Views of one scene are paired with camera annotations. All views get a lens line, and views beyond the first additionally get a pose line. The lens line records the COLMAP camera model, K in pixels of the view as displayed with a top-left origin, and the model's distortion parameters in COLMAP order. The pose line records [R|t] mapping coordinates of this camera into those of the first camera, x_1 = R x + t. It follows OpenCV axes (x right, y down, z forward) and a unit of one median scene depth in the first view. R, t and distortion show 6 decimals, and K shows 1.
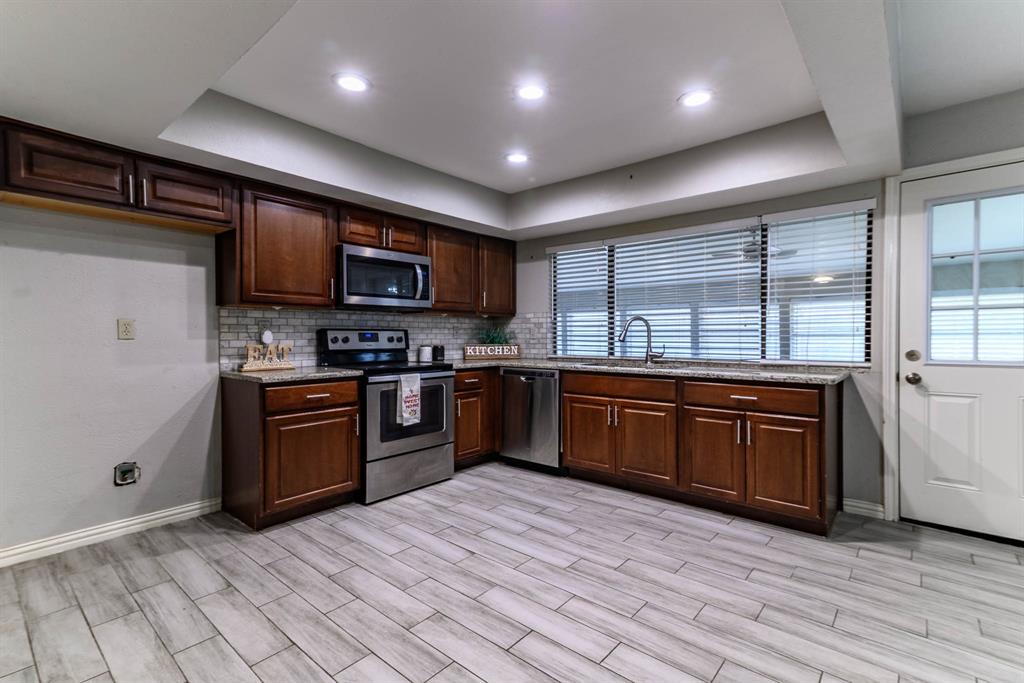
lens RADIAL K [[466.7, 0, 509.2], [0, 466.7, 334.9], [0, 0, 1]] dist [0.017677, -0.000377]
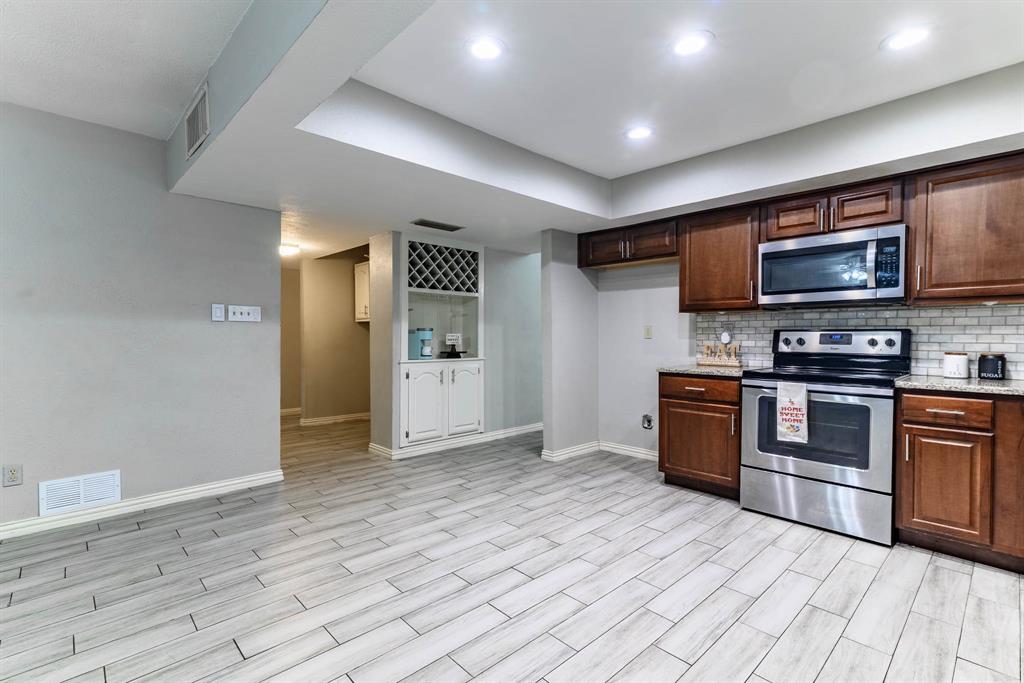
lens RADIAL K [[466.7, 0, 509.2], [0, 466.7, 334.9], [0, 0, 1]] dist [0.017677, -0.000377]
pose [[-0.102292, -0.001373, -0.994754, 0.732226], [-0.002562, 0.999996, -0.001117, -0.000053], [0.994751, 0.002434, -0.102295, 0.614426]]
